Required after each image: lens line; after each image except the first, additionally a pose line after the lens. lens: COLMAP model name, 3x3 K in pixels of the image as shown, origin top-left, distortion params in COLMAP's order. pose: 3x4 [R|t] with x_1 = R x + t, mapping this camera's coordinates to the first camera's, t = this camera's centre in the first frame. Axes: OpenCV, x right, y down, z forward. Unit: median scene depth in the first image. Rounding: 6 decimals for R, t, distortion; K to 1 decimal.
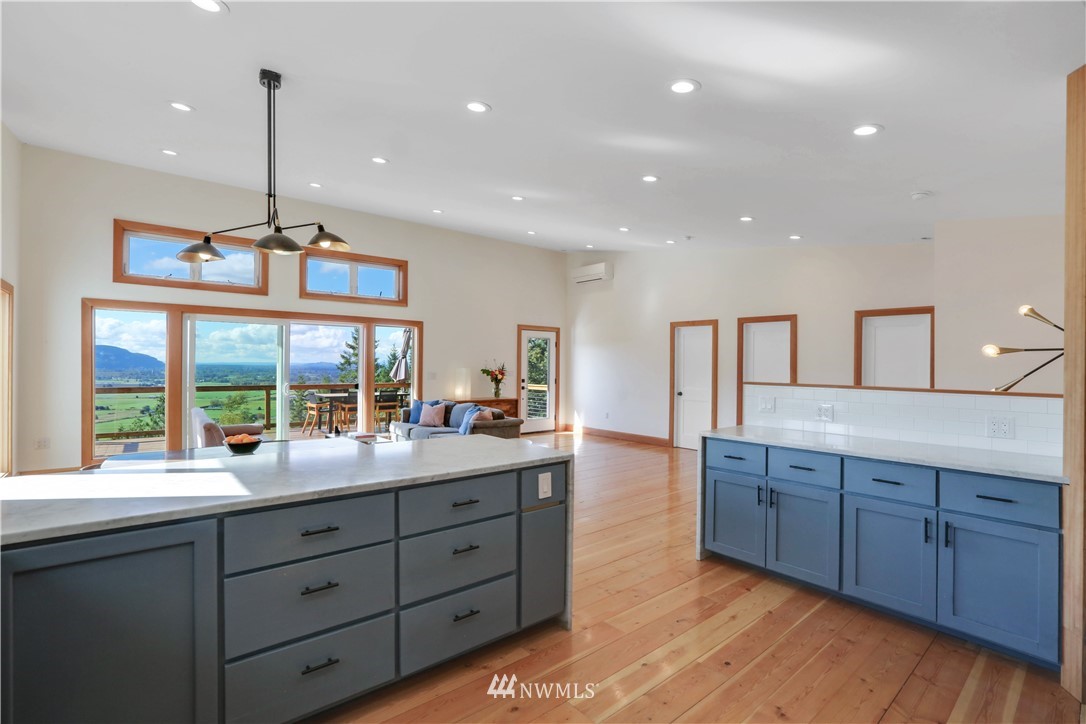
lens RADIAL K [[497.2, 0, 547.0], [0, 497.2, 364.8], [0, 0, 1]] dist [-0.054782, 0.020532]
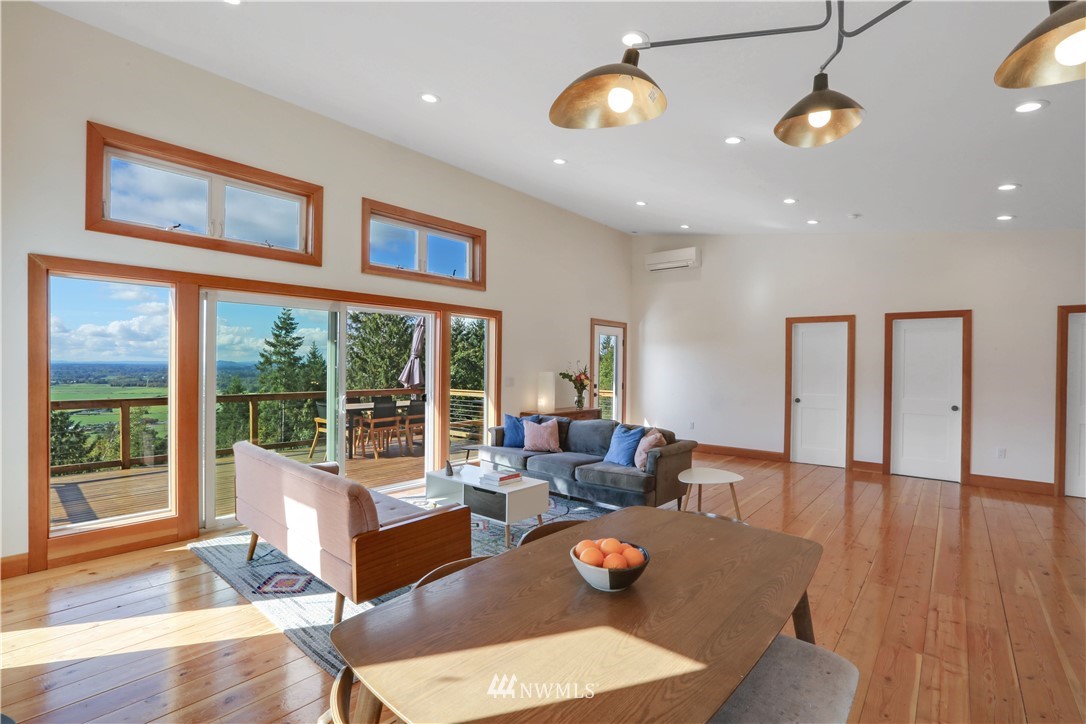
lens RADIAL K [[497.2, 0, 547.0], [0, 497.2, 364.8], [0, 0, 1]] dist [-0.054782, 0.020532]
pose [[0.986769, -0.000964, 0.162132, -0.312175], [0.000537, 0.999996, 0.002679, -0.006780], [-0.162133, -0.002556, 0.986766, 0.235935]]
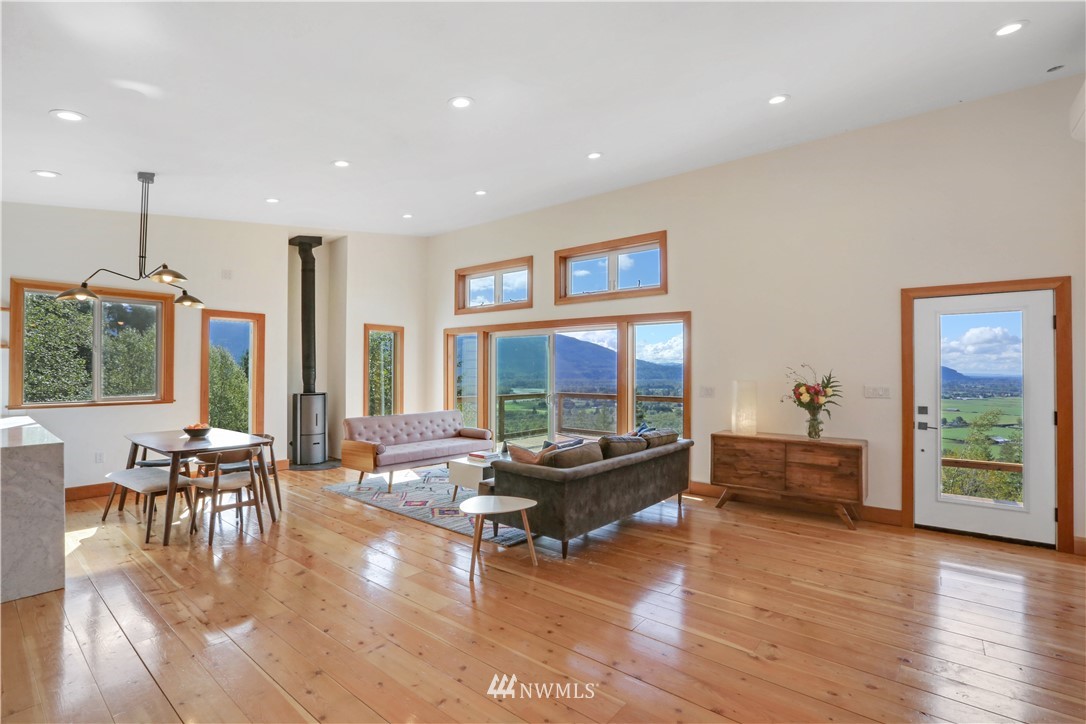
lens RADIAL K [[497.2, 0, 547.0], [0, 497.2, 364.8], [0, 0, 1]] dist [-0.054782, 0.020532]
pose [[0.185274, -0.021694, -0.982447, 0.386430], [-0.002679, 0.999741, -0.022581, 0.002105], [0.982683, 0.006815, 0.185168, 0.696287]]
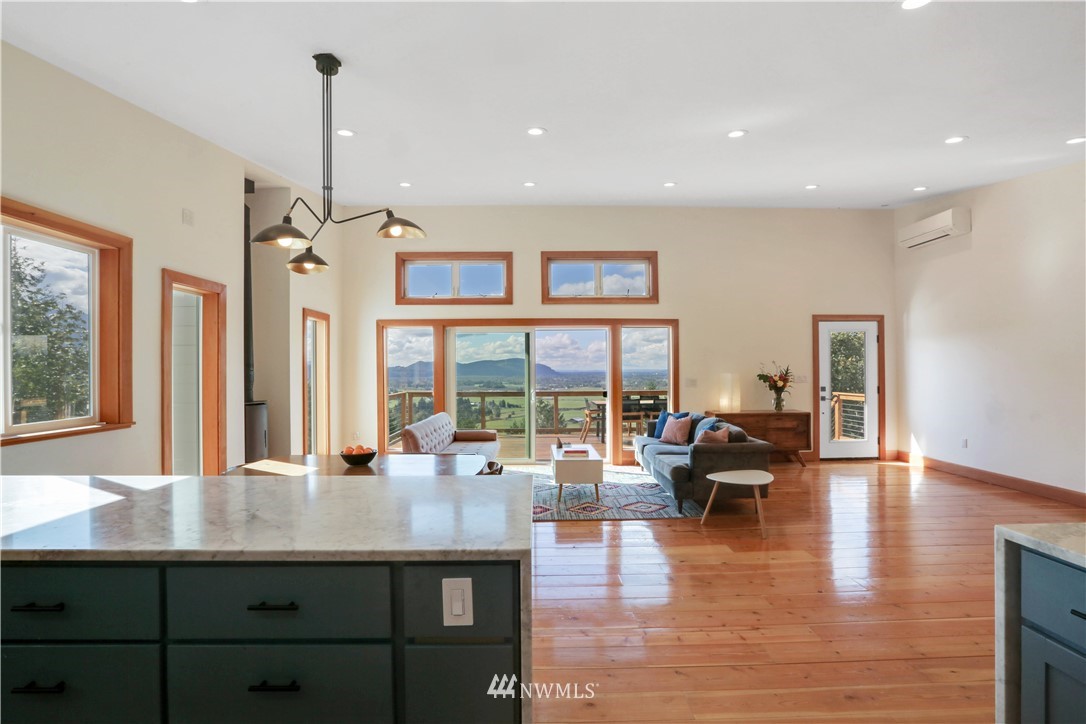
lens RADIAL K [[497.2, 0, 547.0], [0, 497.2, 364.8], [0, 0, 1]] dist [-0.054782, 0.020532]
pose [[0.773191, -0.021045, -0.633824, 0.117675], [0.013954, 0.999772, -0.016174, 0.002413], [0.634020, 0.003661, 0.773308, 0.199407]]
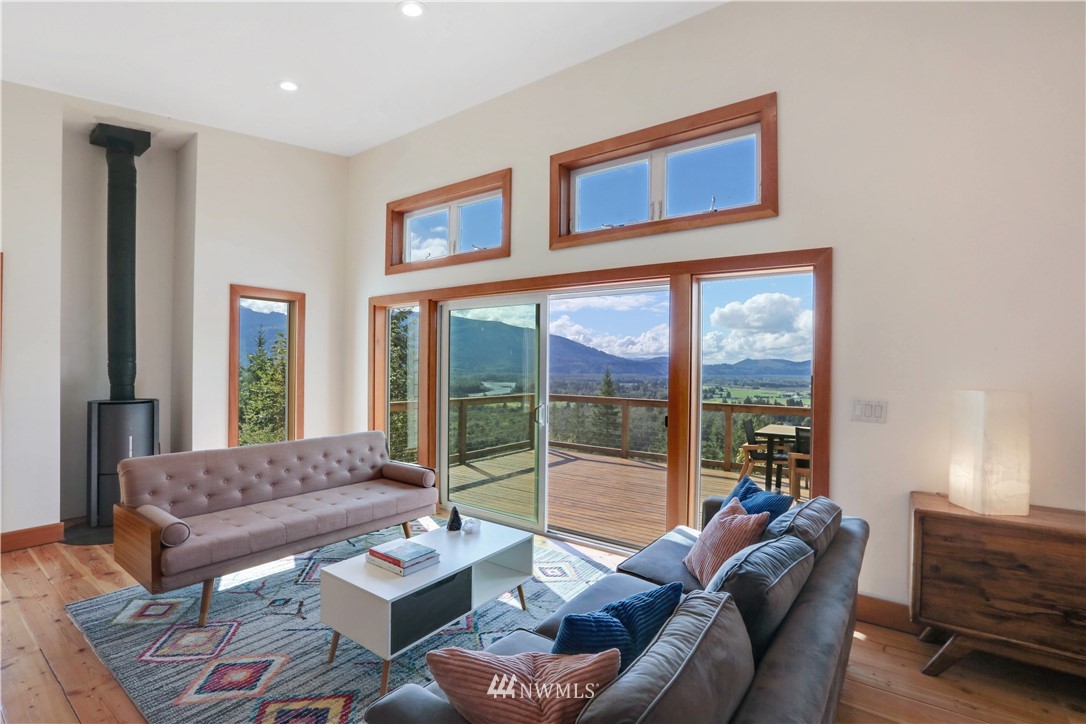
lens RADIAL K [[497.2, 0, 547.0], [0, 497.2, 364.8], [0, 0, 1]] dist [-0.054782, 0.020532]
pose [[0.242839, -0.007899, -0.970034, 0.026268], [-0.010822, 0.999883, -0.010851, -0.001586], [0.970006, 0.013133, 0.242725, 0.746995]]
